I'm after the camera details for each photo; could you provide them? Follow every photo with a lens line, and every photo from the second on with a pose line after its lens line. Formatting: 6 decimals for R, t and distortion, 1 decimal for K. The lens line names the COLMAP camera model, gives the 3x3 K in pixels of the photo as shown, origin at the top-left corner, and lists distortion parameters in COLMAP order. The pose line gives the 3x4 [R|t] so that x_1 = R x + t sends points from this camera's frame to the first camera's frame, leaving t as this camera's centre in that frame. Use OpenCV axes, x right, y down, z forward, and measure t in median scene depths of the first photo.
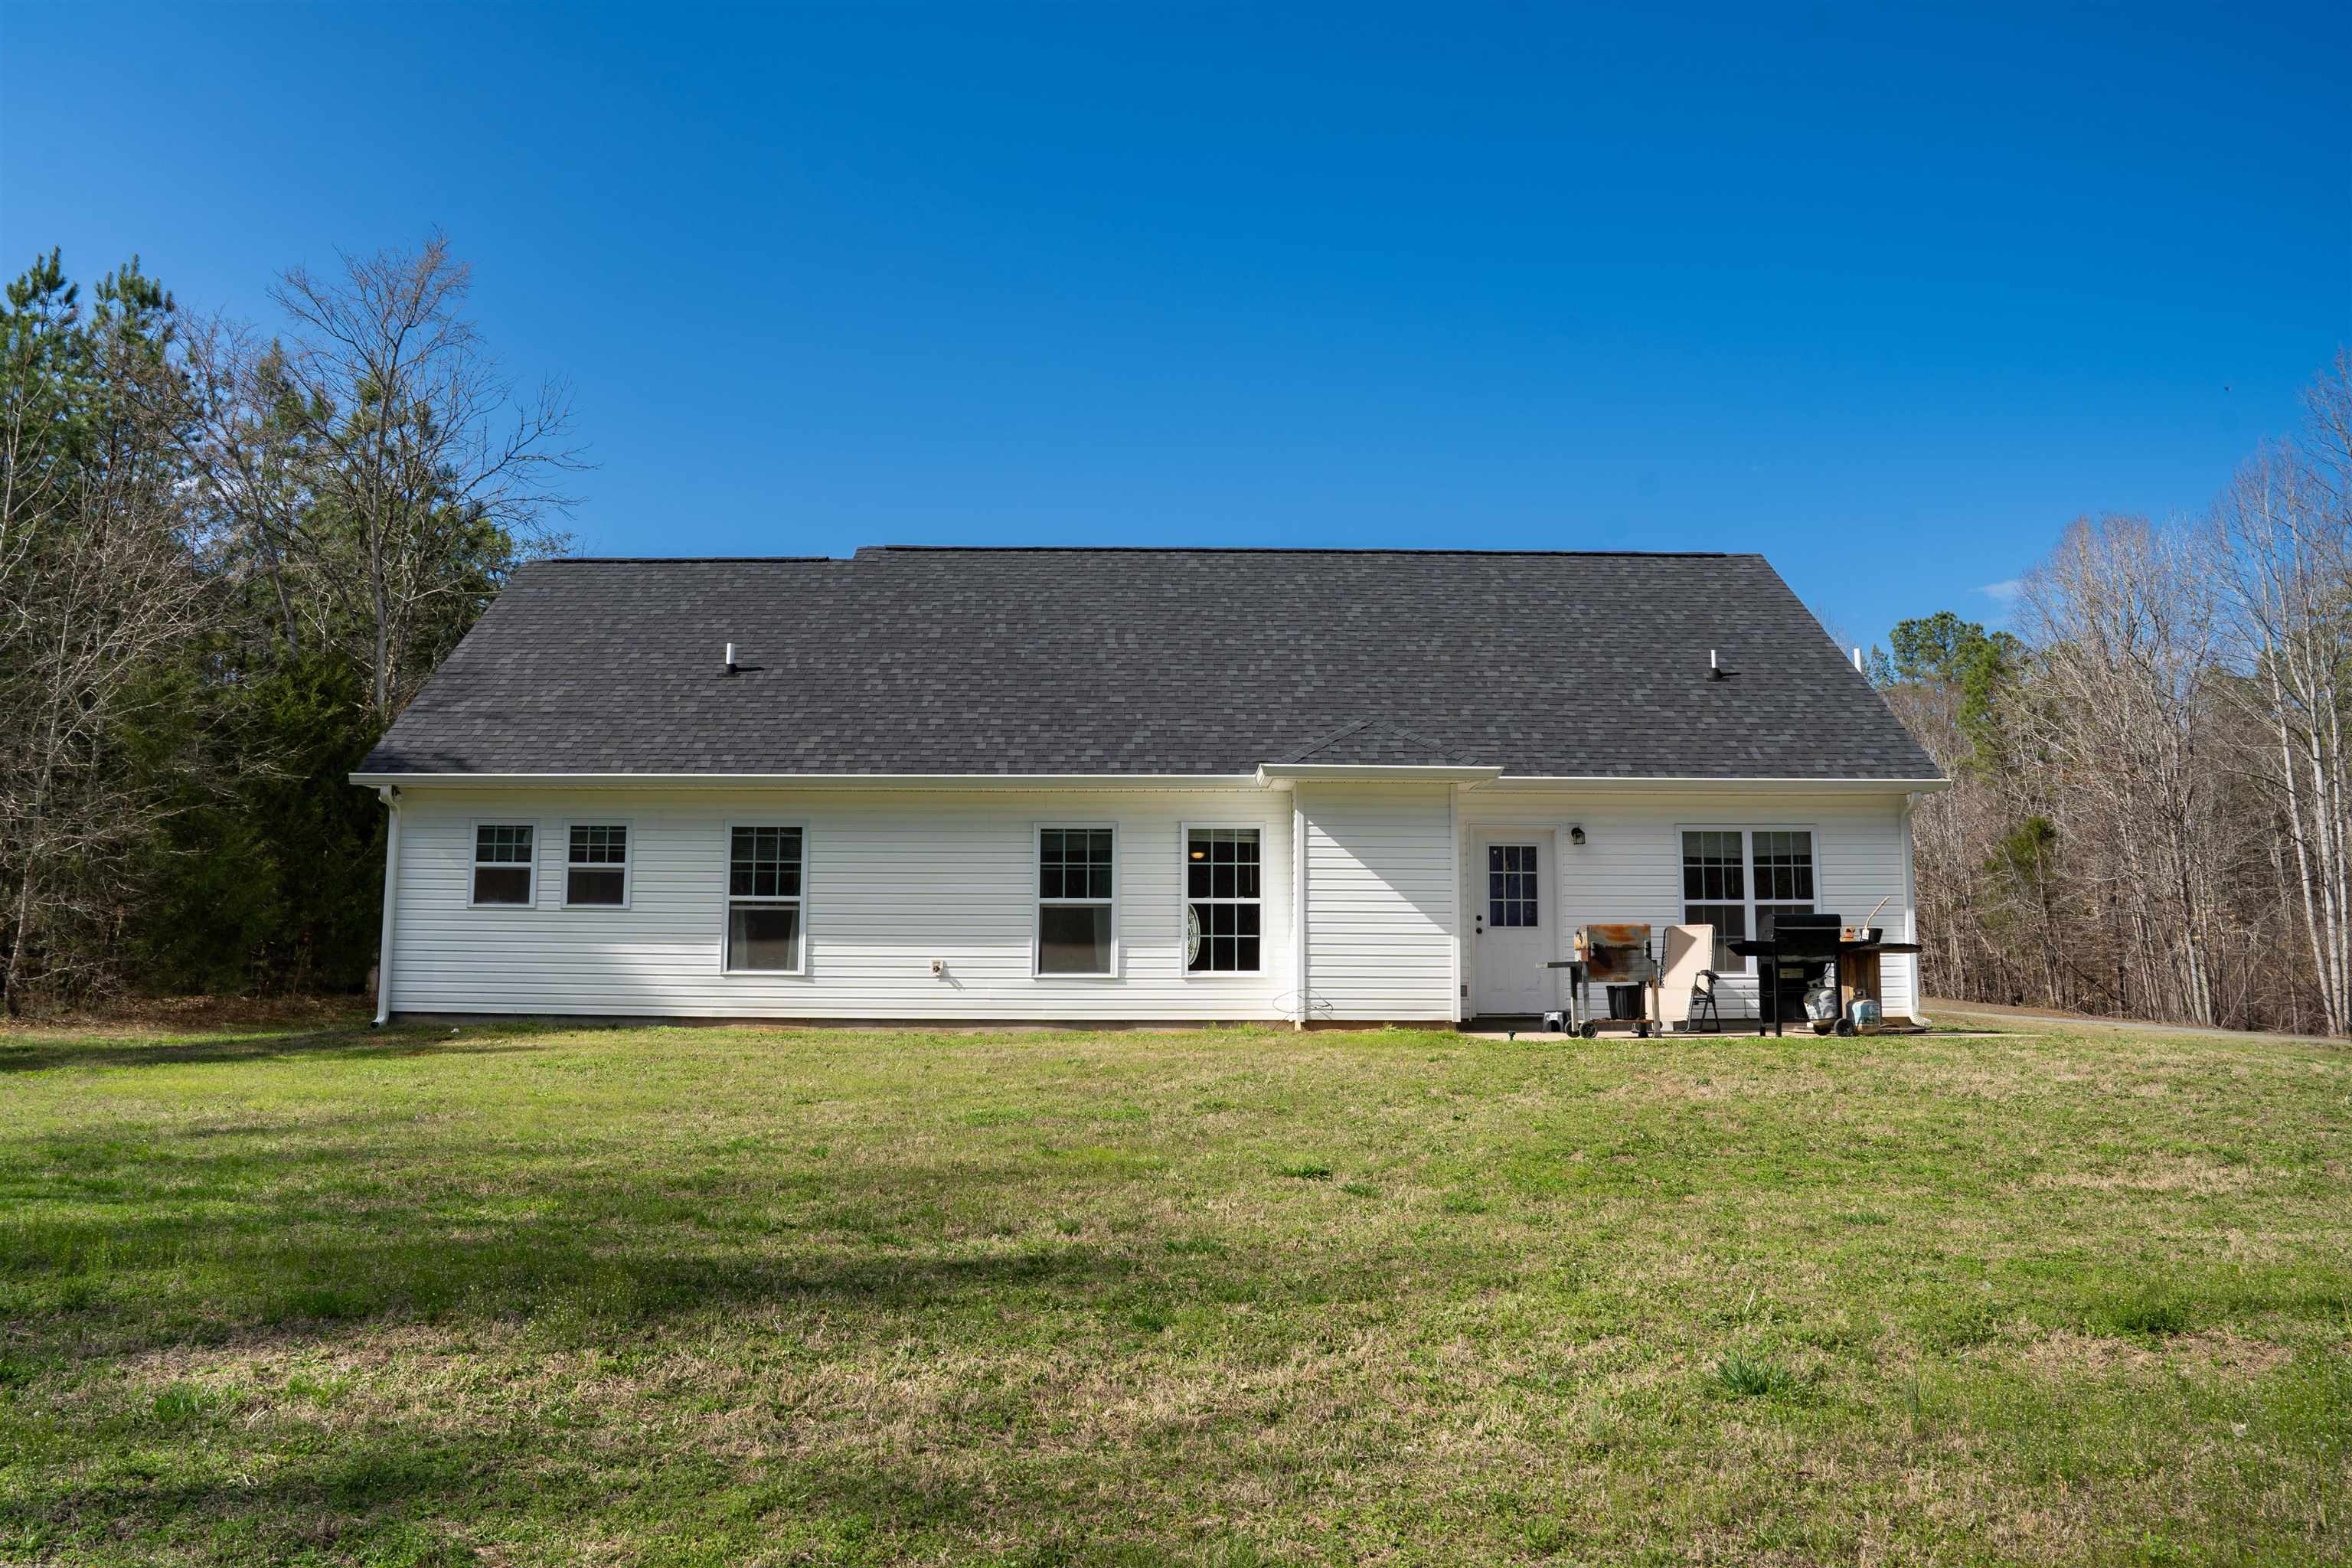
lens RADIAL K [[1547.7, 0, 1176.0], [0, 1547.7, 784.0], [0, 0, 1]] dist [-0.079247, -0.000098]
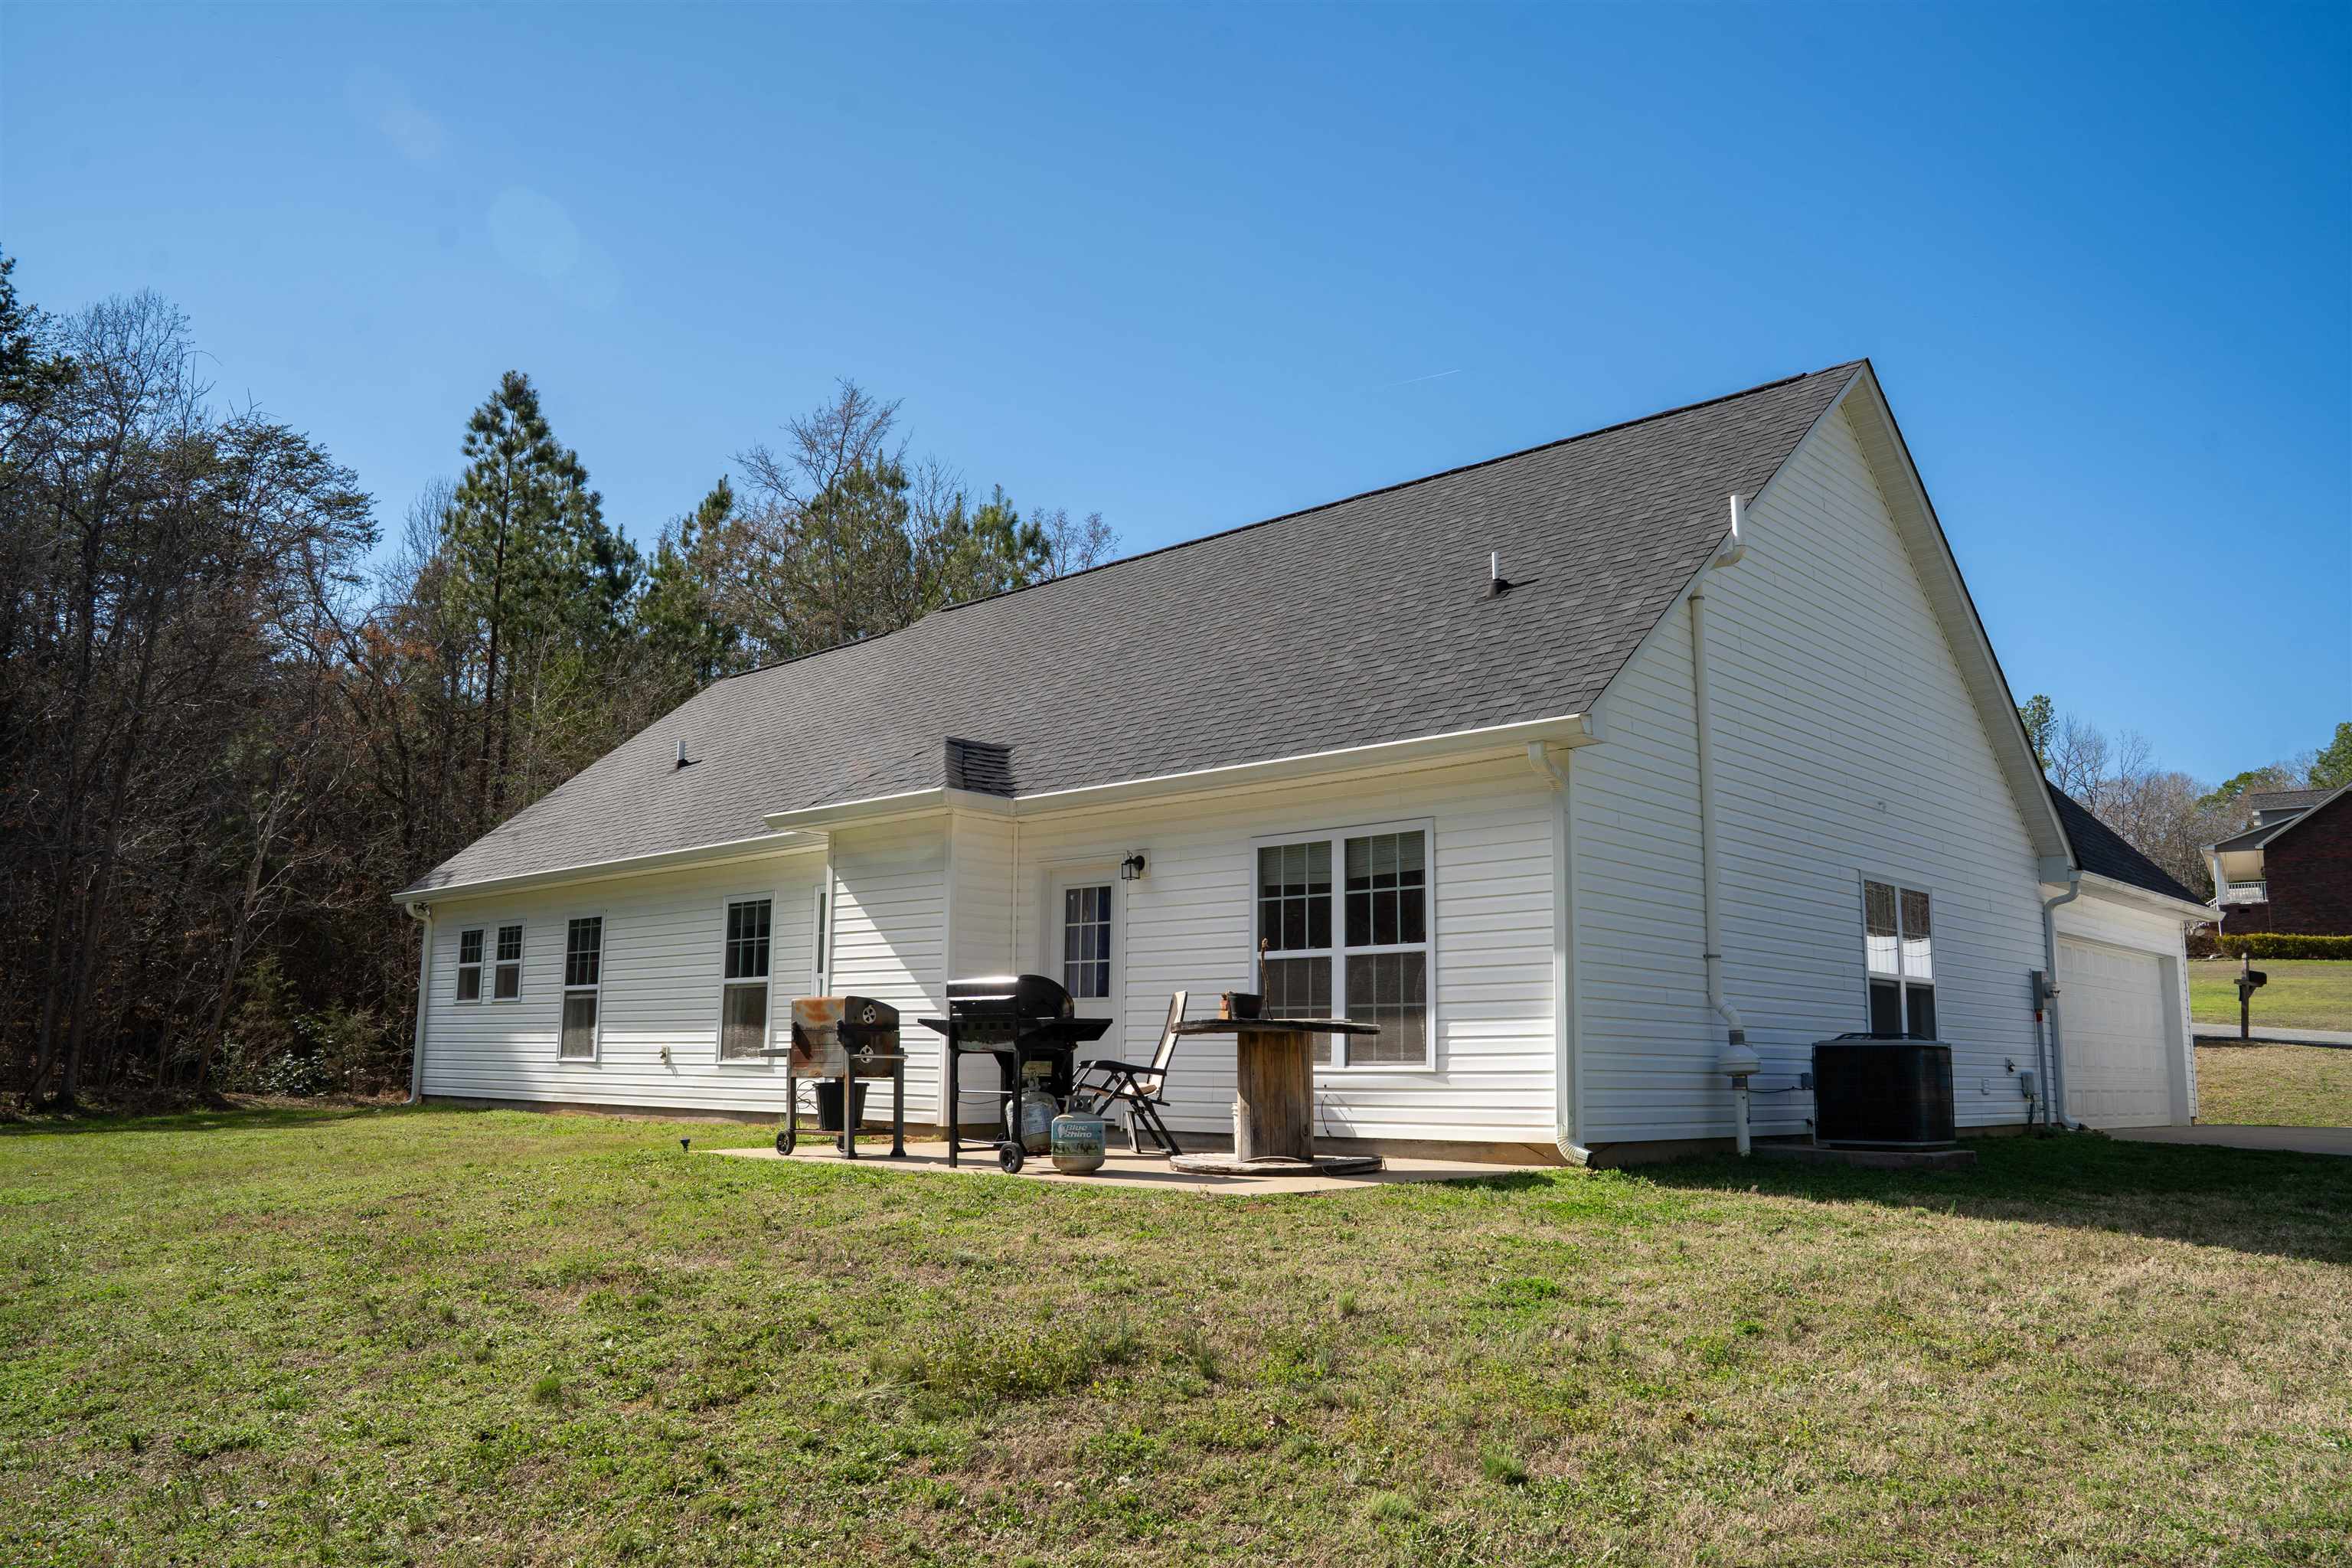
lens RADIAL K [[1758.7, 0, 1176.0], [0, 1758.7, 784.0], [0, 0, 1]] dist [0.000050, -0.000063]
pose [[0.691065, -0.109227, -0.714492, 0.869532], [0.089331, 0.993844, -0.065531, 0.051272], [0.717251, -0.018541, 0.696568, 0.460440]]
